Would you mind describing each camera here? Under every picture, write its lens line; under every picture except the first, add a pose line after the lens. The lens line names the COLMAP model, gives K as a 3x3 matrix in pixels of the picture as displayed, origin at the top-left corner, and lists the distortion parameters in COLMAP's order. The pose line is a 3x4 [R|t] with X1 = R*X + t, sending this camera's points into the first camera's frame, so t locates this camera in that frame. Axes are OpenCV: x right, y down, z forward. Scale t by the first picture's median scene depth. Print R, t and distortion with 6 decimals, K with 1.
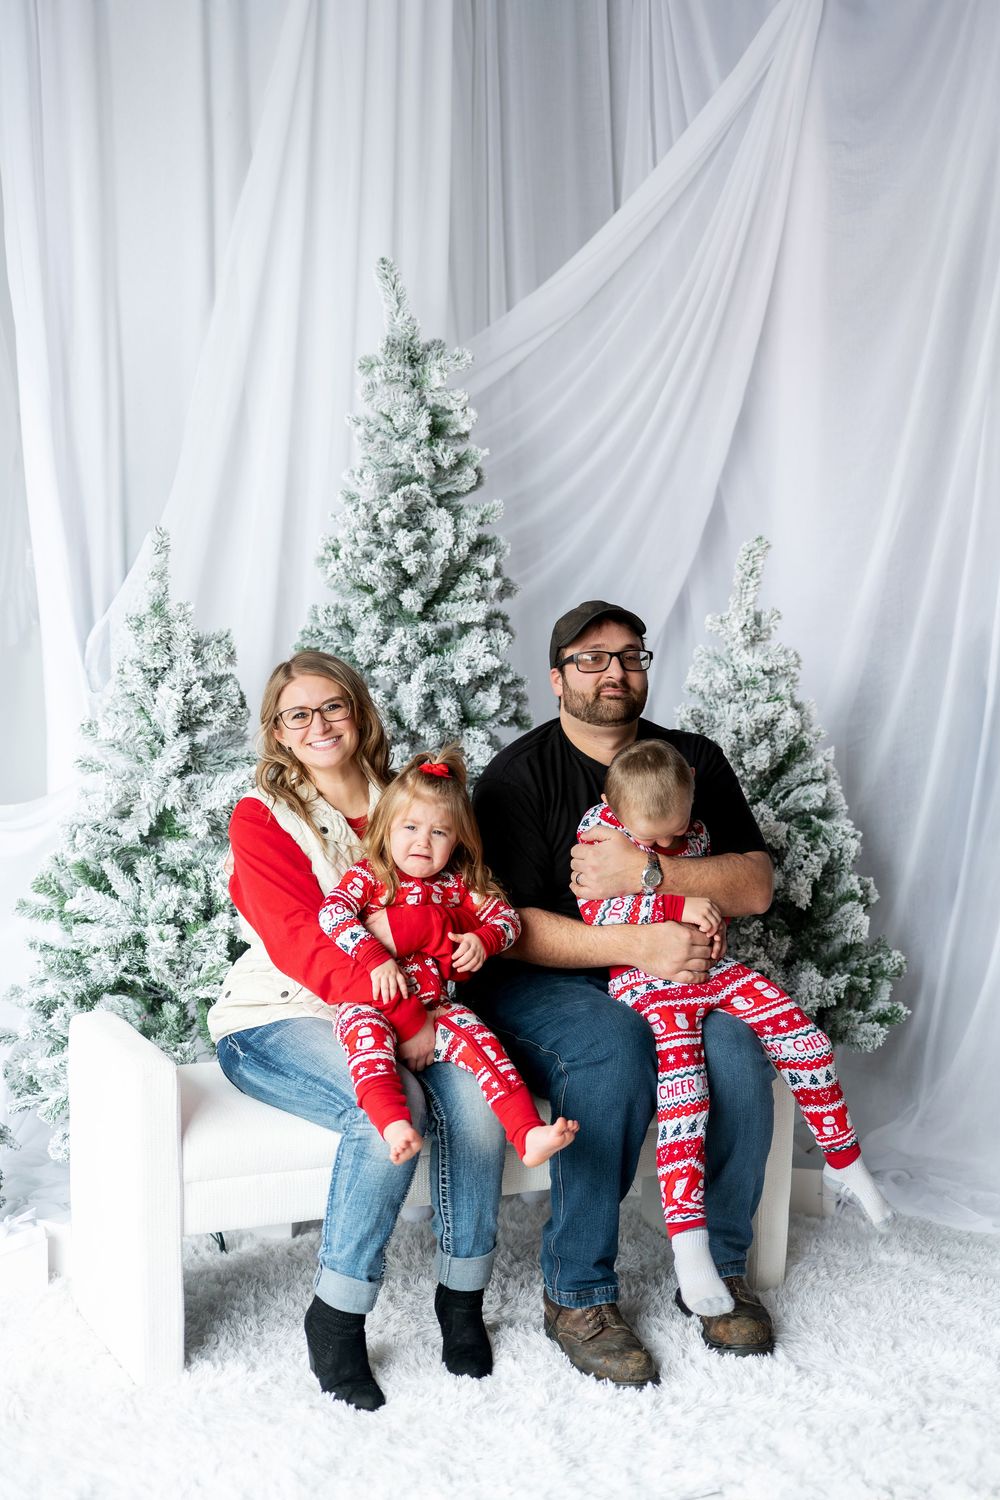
lens RADIAL K [[2157.4, 0, 500.9], [0, 2157.4, 753.7], [0, 0, 1]] dist [-0.005581, 0.000000]
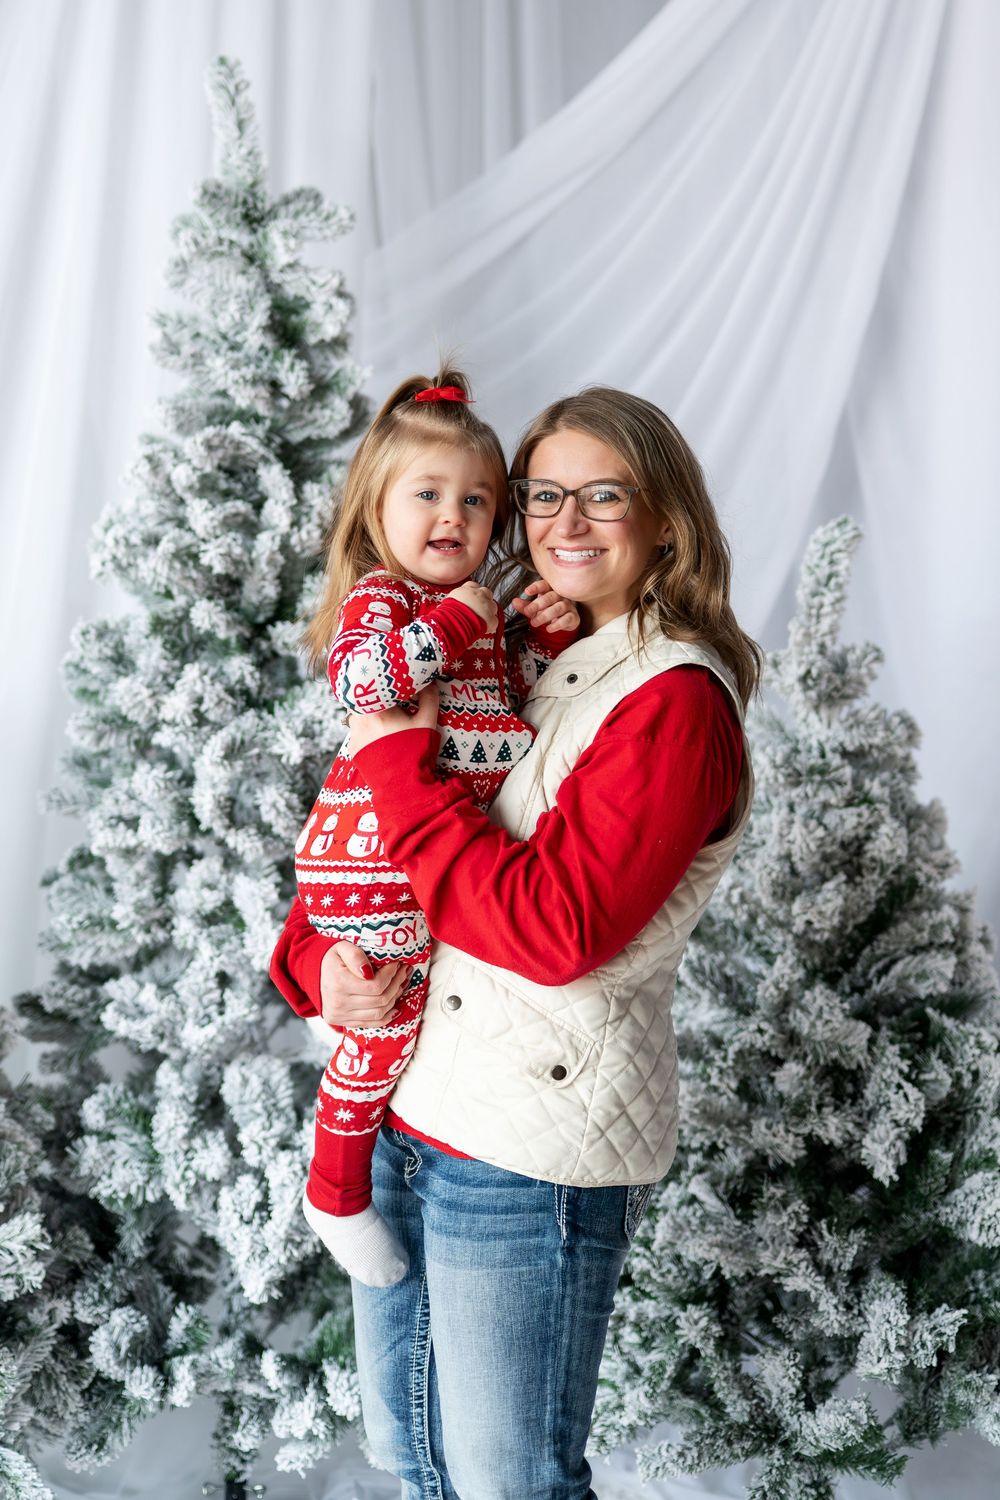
lens RADIAL K [[2729.2, 0, 448.8], [0, 2729.2, 531.4], [0, 0, 1]] dist [-0.014370, 0.000000]
pose [[0.979193, 0.016604, -0.202251, 0.172295], [-0.032767, 0.996505, -0.076833, -0.039297], [0.200269, 0.081861, 0.976315, 0.276077]]
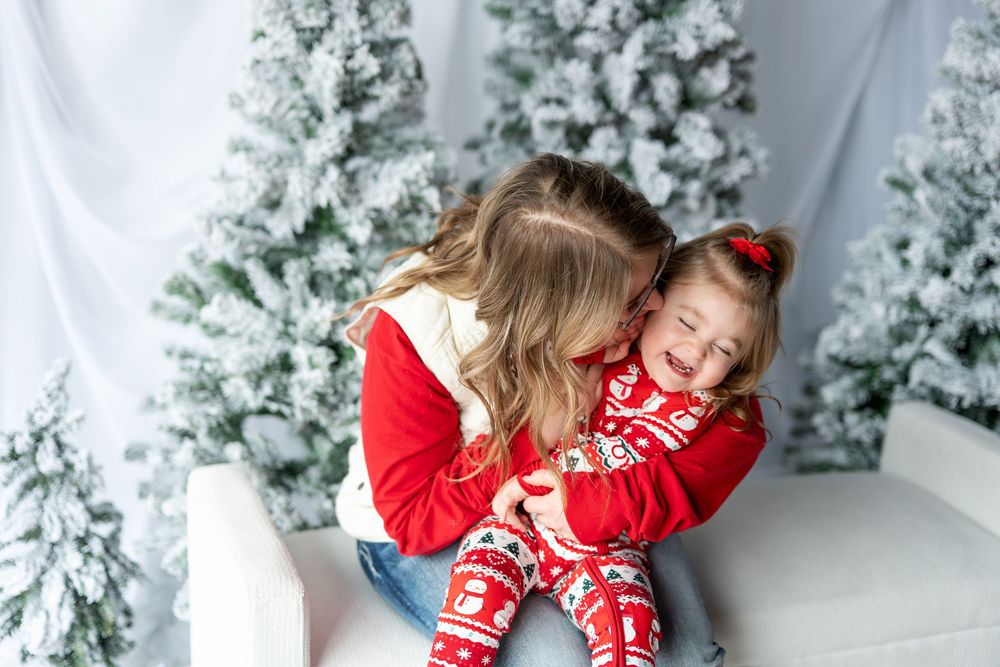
lens RADIAL K [[1438.3, 0, 512.2], [0, 1438.3, 352.0], [0, 0, 1]] dist [-0.005581, 0.000000]
pose [[0.996539, 0.047961, -0.067896, -0.041198], [-0.034840, 0.982551, 0.182703, -0.020209], [0.075474, -0.179705, 0.980821, 0.437913]]
